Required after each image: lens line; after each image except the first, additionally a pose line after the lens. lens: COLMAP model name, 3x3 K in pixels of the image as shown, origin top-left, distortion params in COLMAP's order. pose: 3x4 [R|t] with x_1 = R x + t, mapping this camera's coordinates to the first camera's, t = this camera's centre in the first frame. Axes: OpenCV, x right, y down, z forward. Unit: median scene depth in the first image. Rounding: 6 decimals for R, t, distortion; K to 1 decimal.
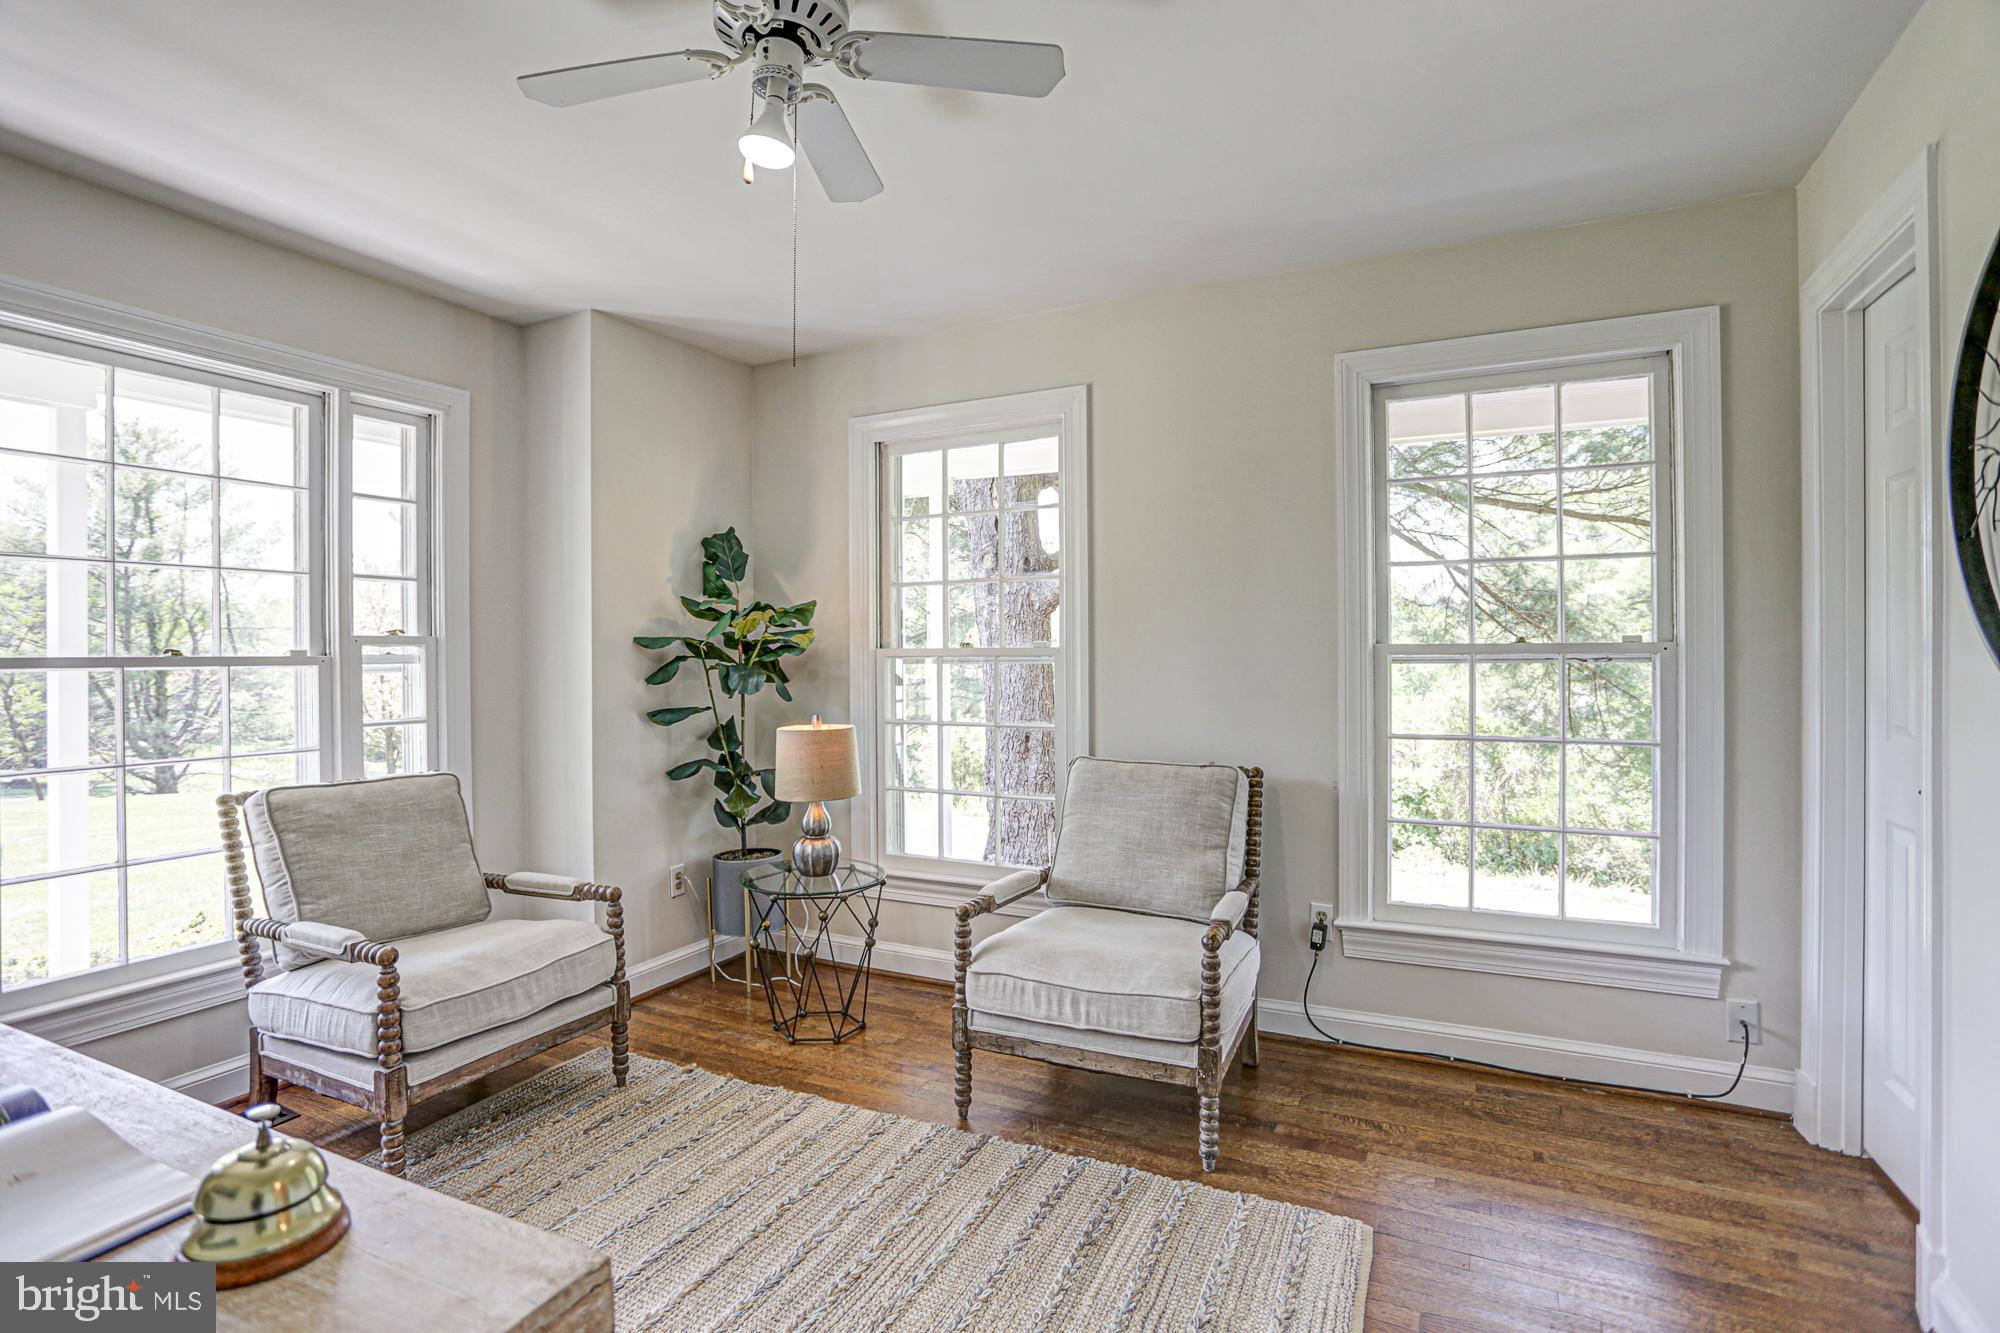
lens RADIAL K [[966.9, 0, 1001.3], [0, 966.9, 653.6], [0, 0, 1]] dist [-0.069389, 0.030788]
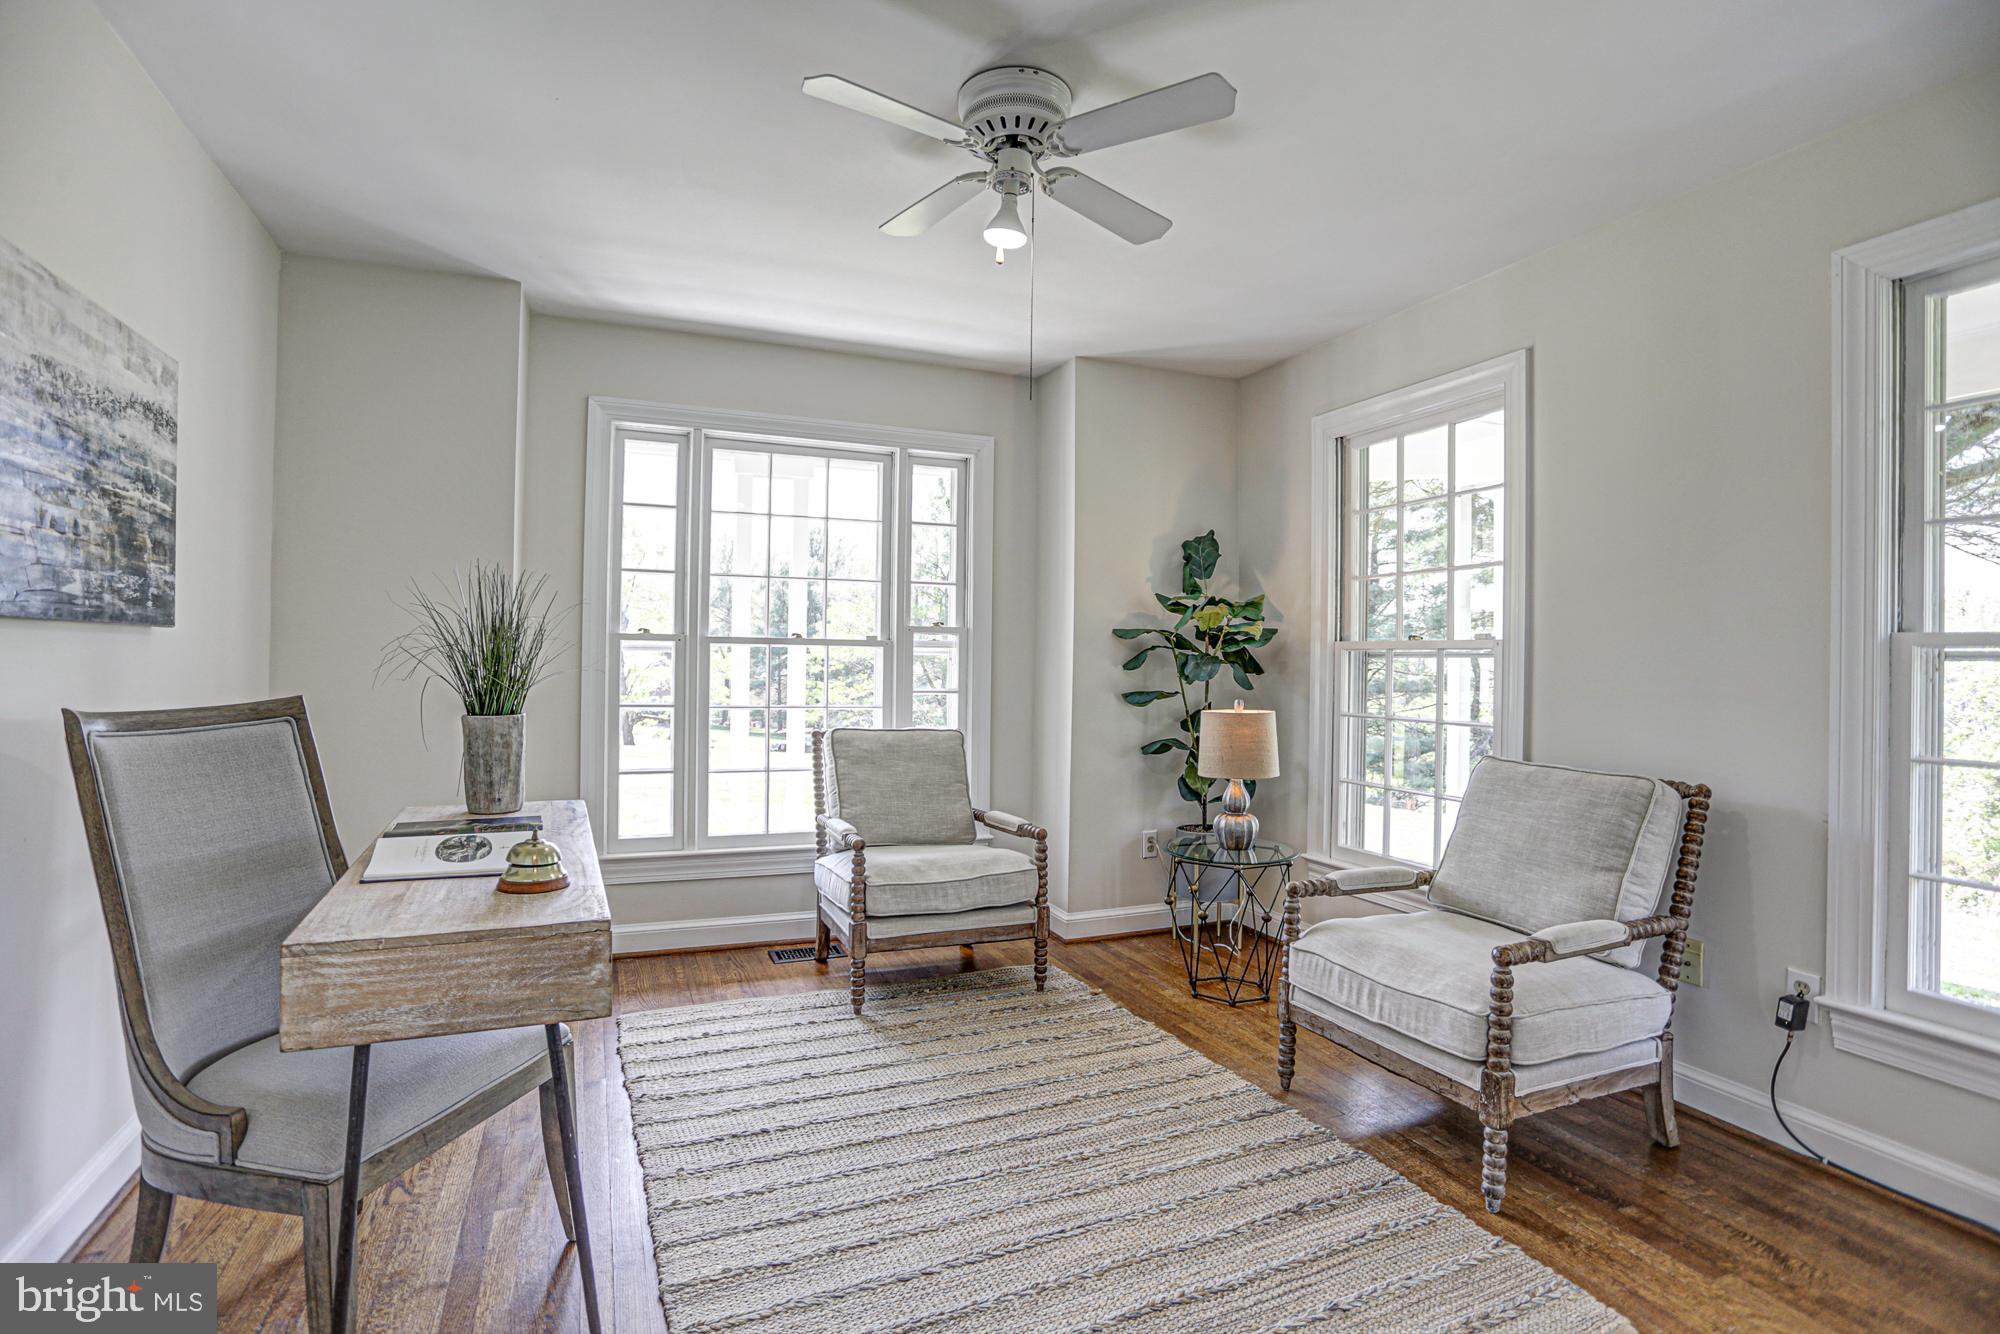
lens RADIAL K [[976.2, 0, 996.1], [0, 976.2, 653.7], [0, 0, 1]] dist [-0.068908, 0.031856]
pose [[0.759615, 0.013689, -0.650229, 0.346488], [-0.019070, 0.999817, -0.001229, 0.021193], [0.650094, 0.013334, 0.759737, 0.002895]]
